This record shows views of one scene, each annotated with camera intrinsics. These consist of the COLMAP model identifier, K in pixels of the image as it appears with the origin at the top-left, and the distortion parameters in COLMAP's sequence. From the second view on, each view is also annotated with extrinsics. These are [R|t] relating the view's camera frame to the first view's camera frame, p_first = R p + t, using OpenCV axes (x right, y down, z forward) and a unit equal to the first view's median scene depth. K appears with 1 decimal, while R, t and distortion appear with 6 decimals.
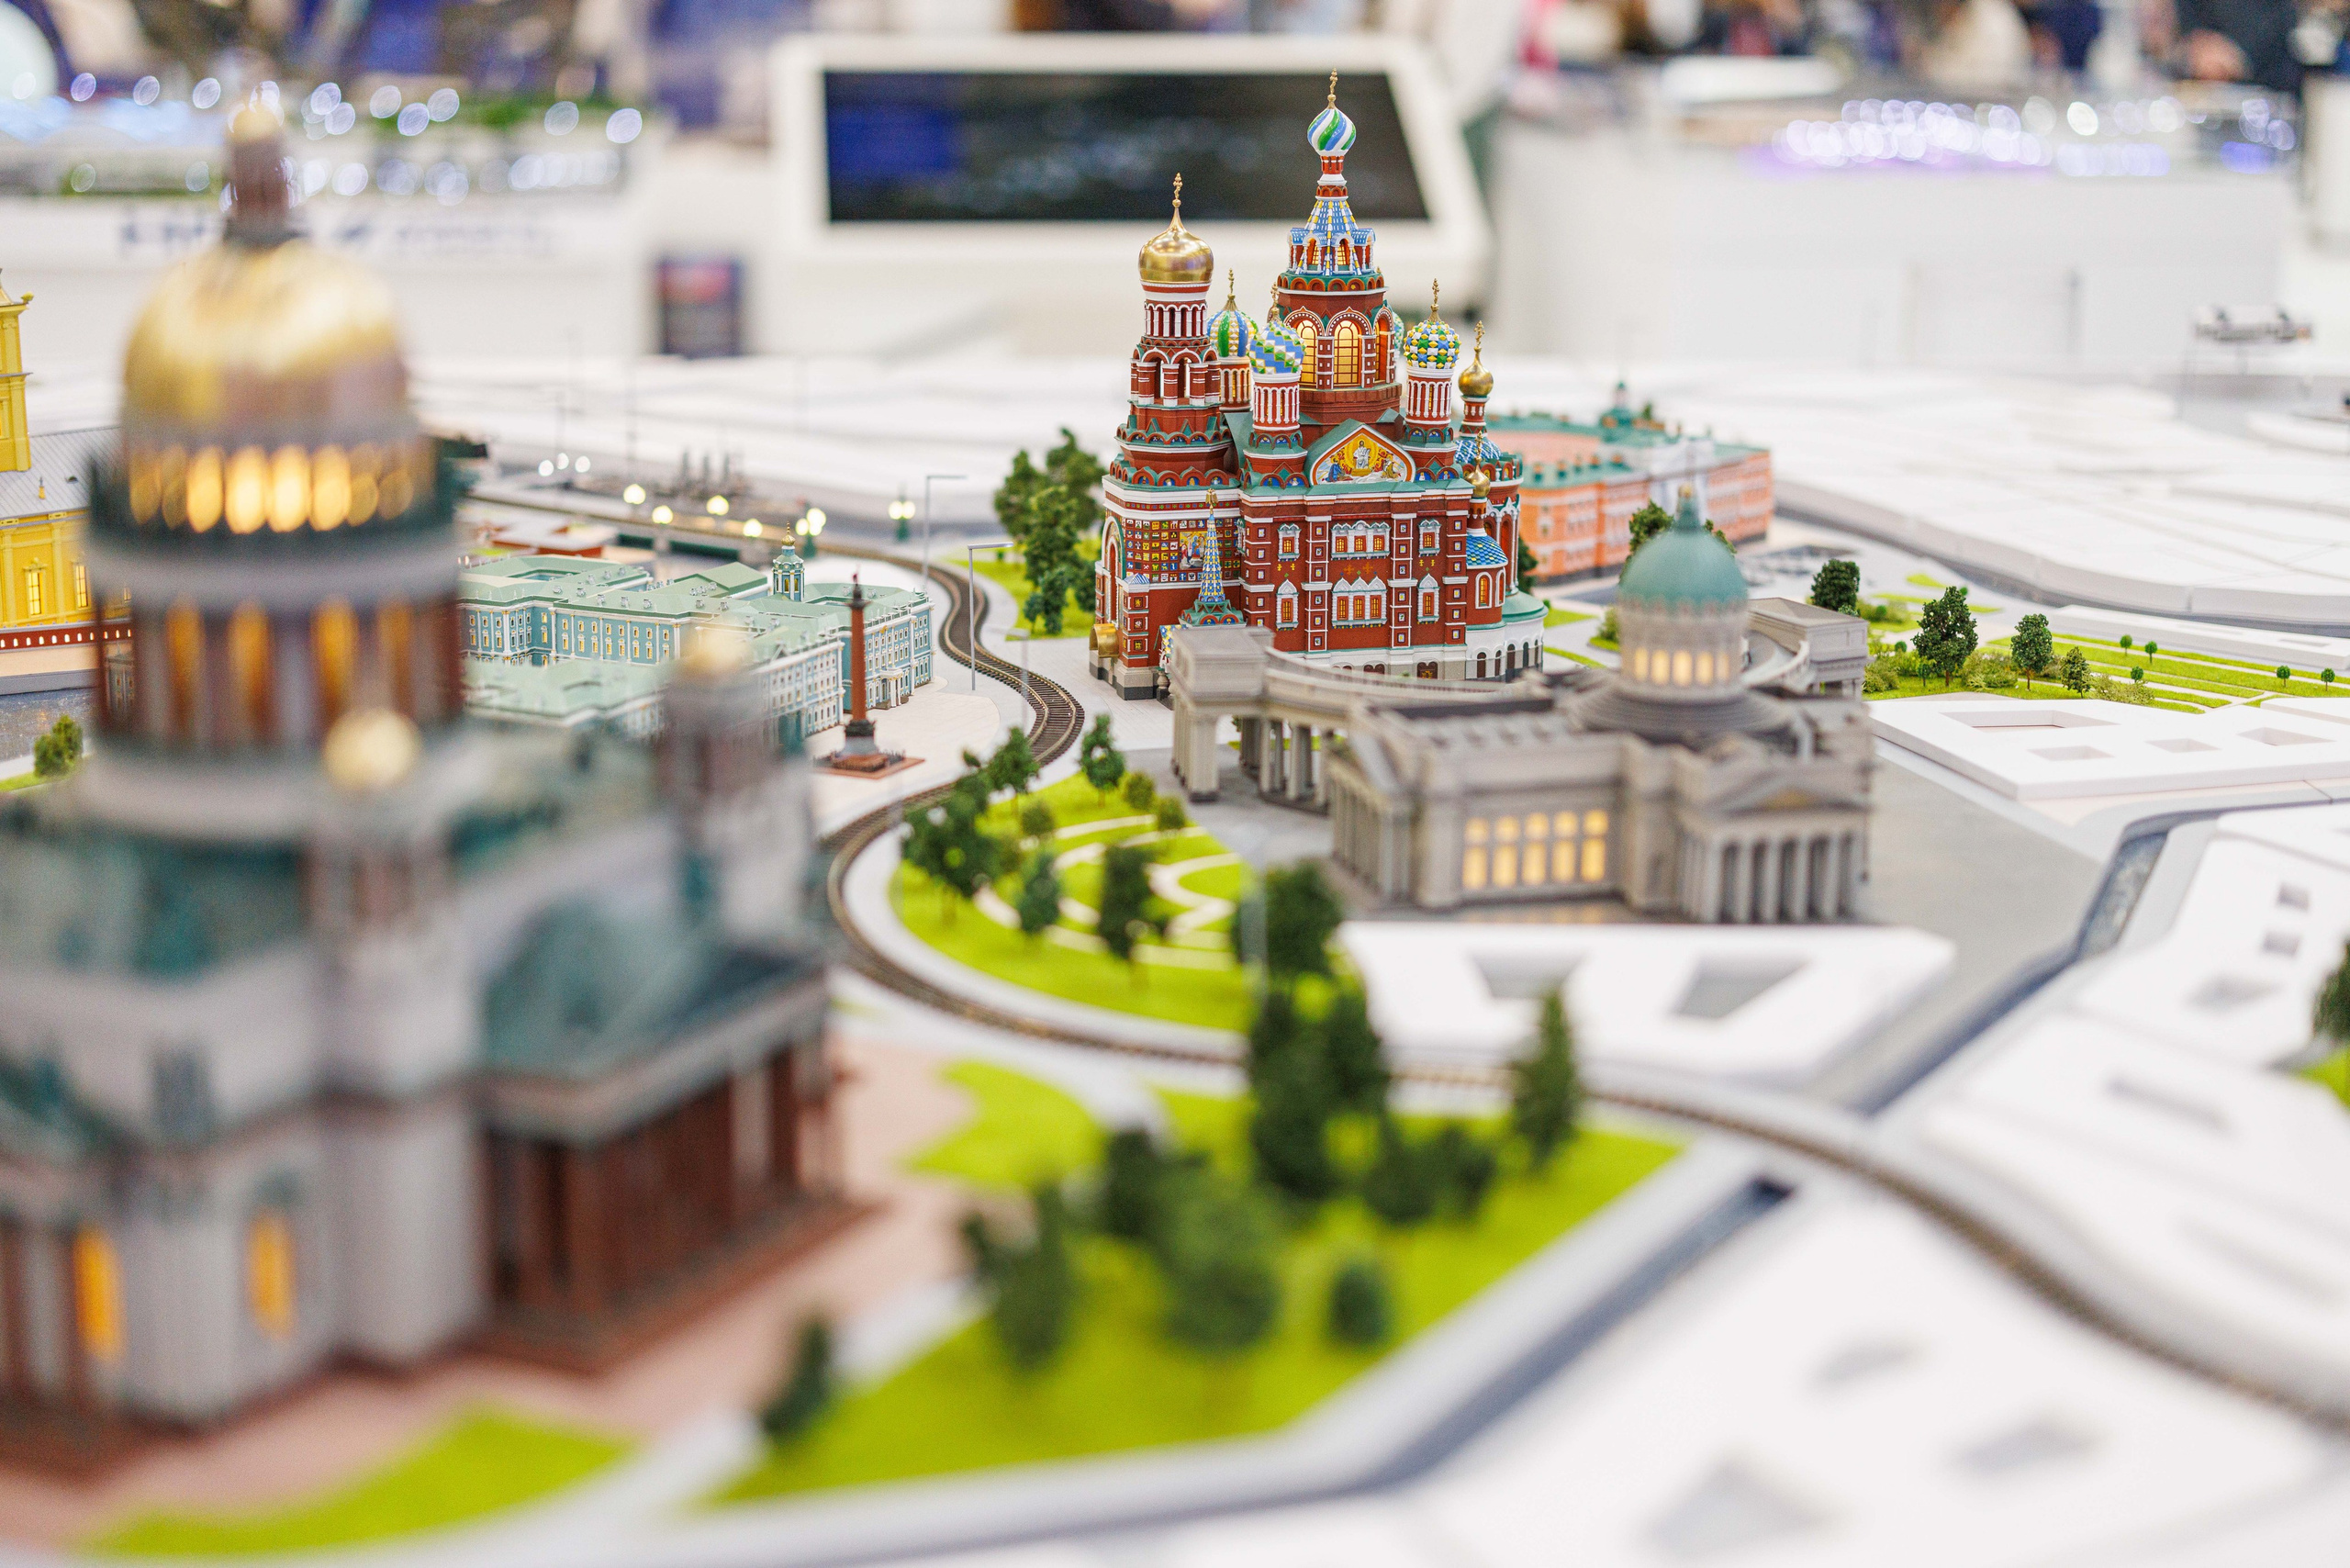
lens RADIAL K [[3446.6, 0, 1175.0], [0, 3446.6, 784.0], [0, 0, 1]] dist [0.021624, 0.029530]
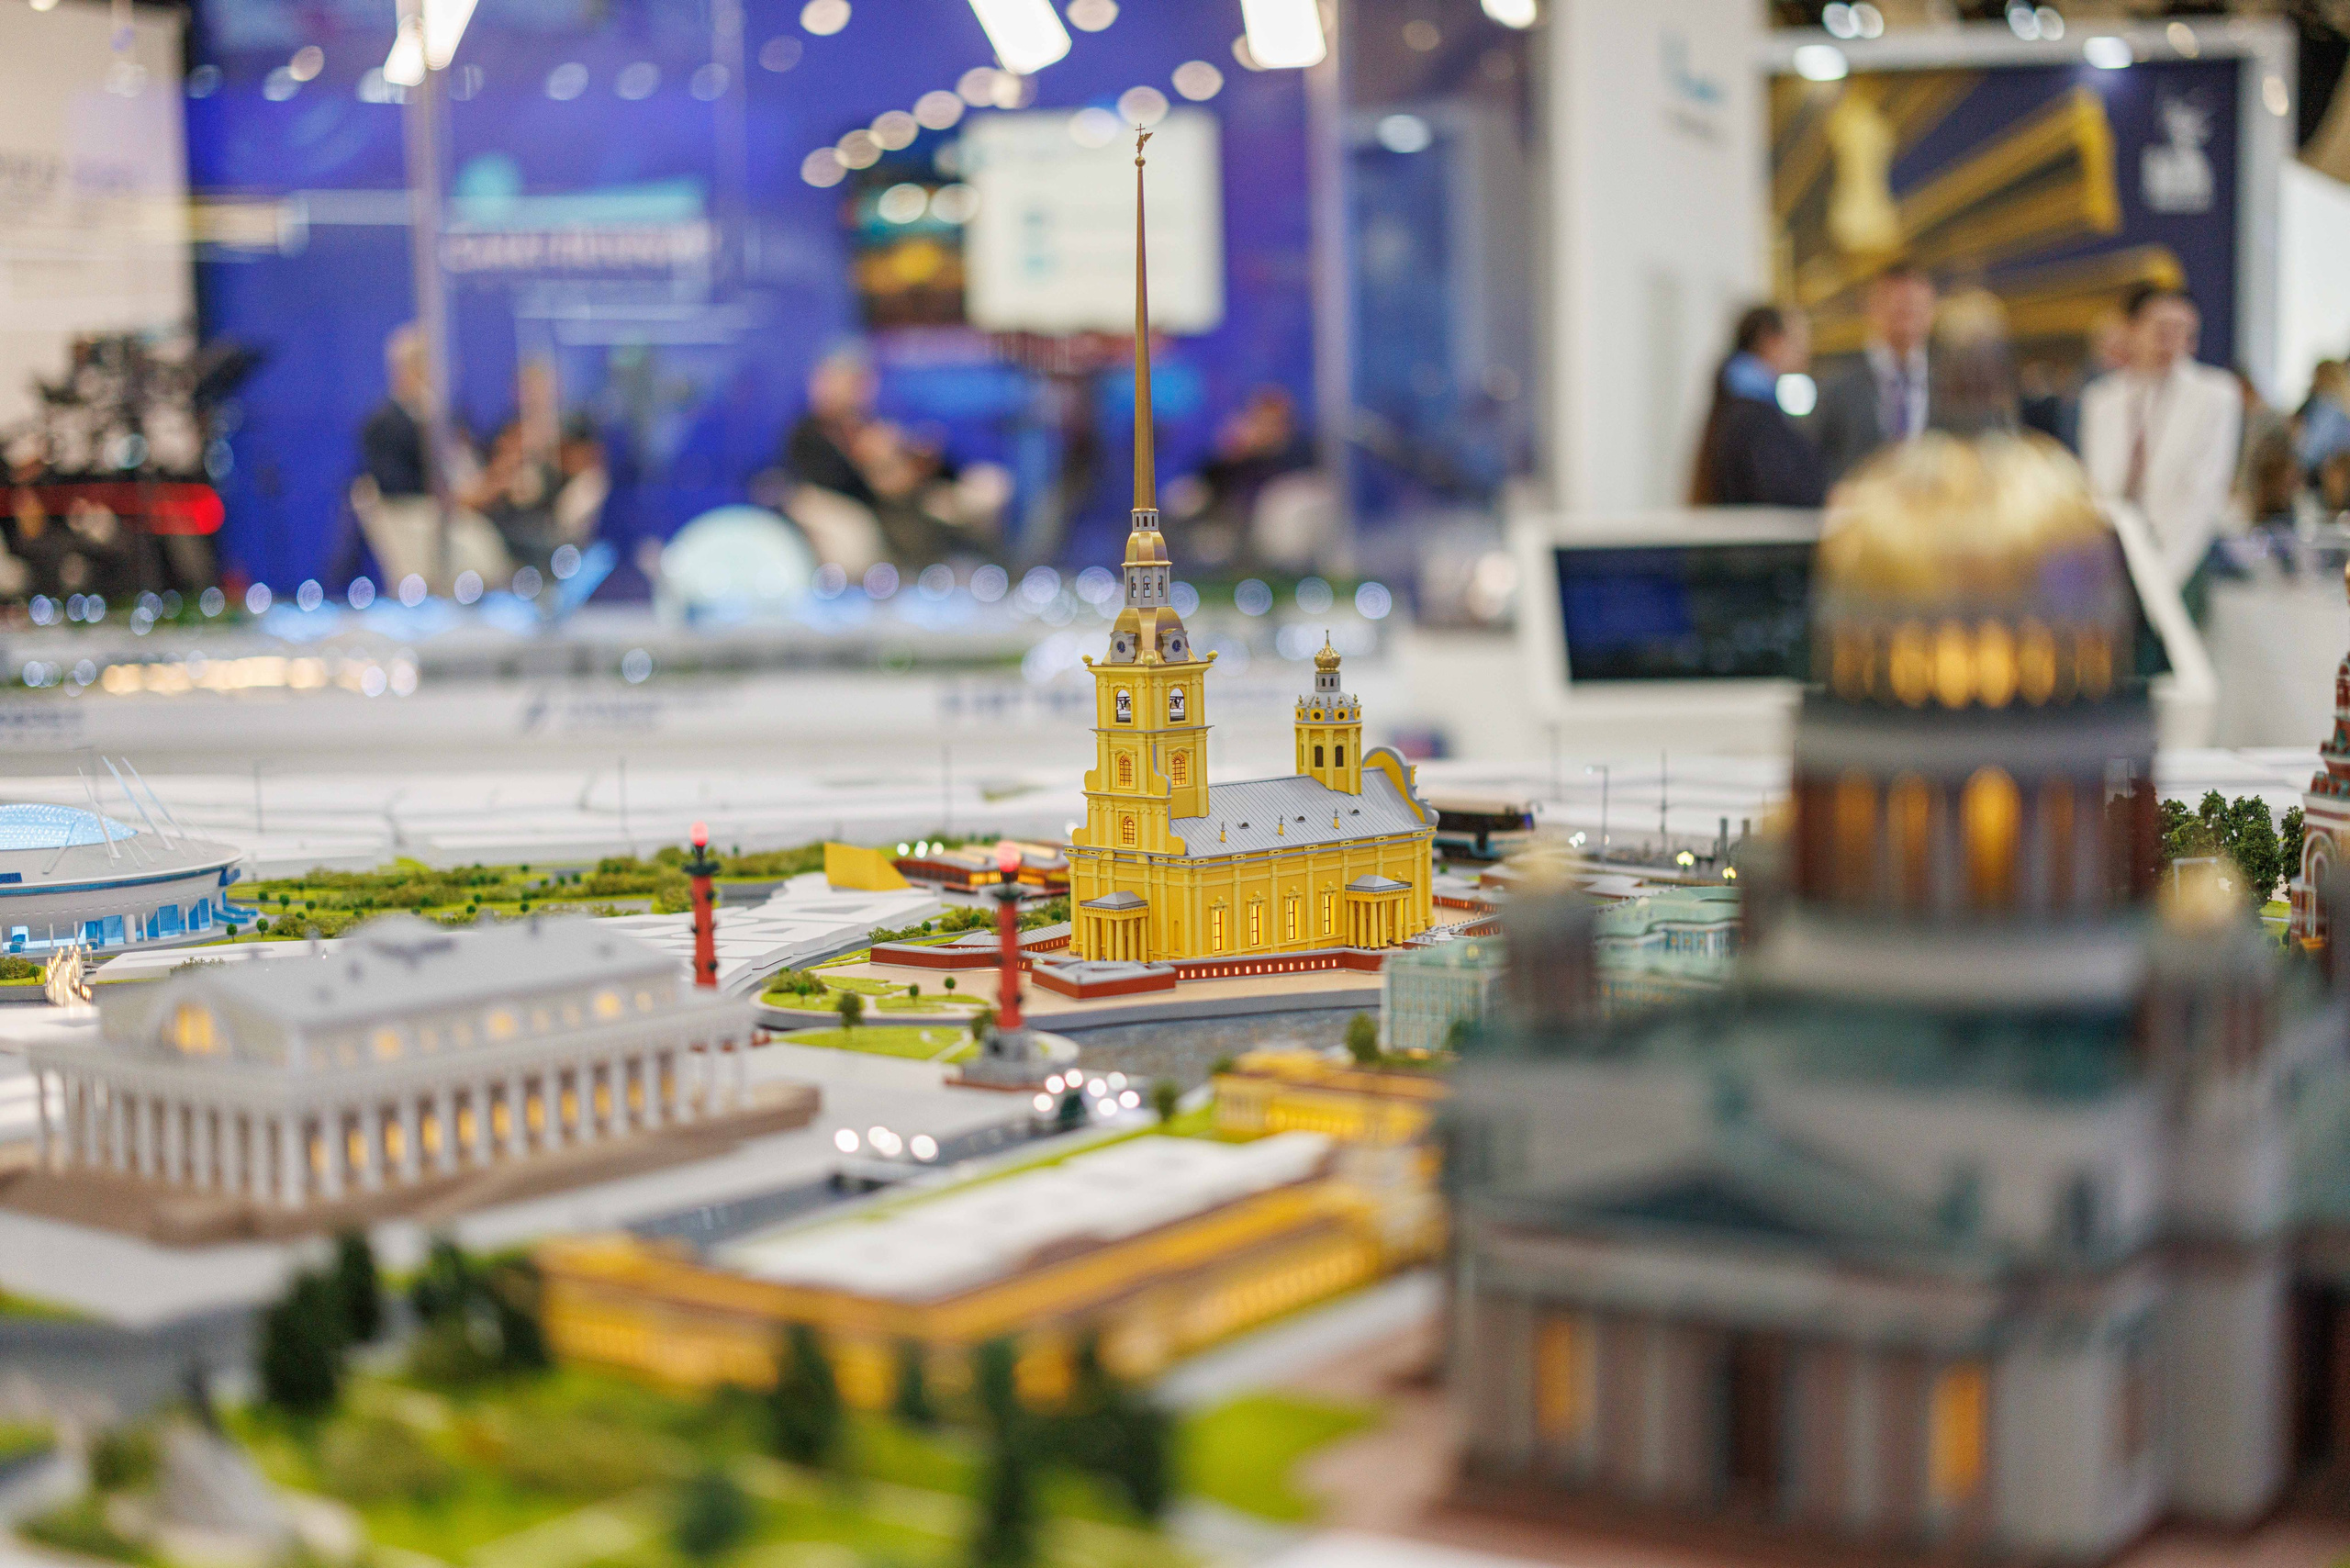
lens RADIAL K [[3309.0, 0, 1175.0], [0, 3309.0, 784.0], [0, 0, 1]] dist [0.044805, 0.042649]
pose [[0.987043, -0.018158, -0.159426, -0.232156], [-0.005657, 0.989020, -0.147671, 0.064422], [0.160357, 0.146659, 0.976103, 0.003995]]
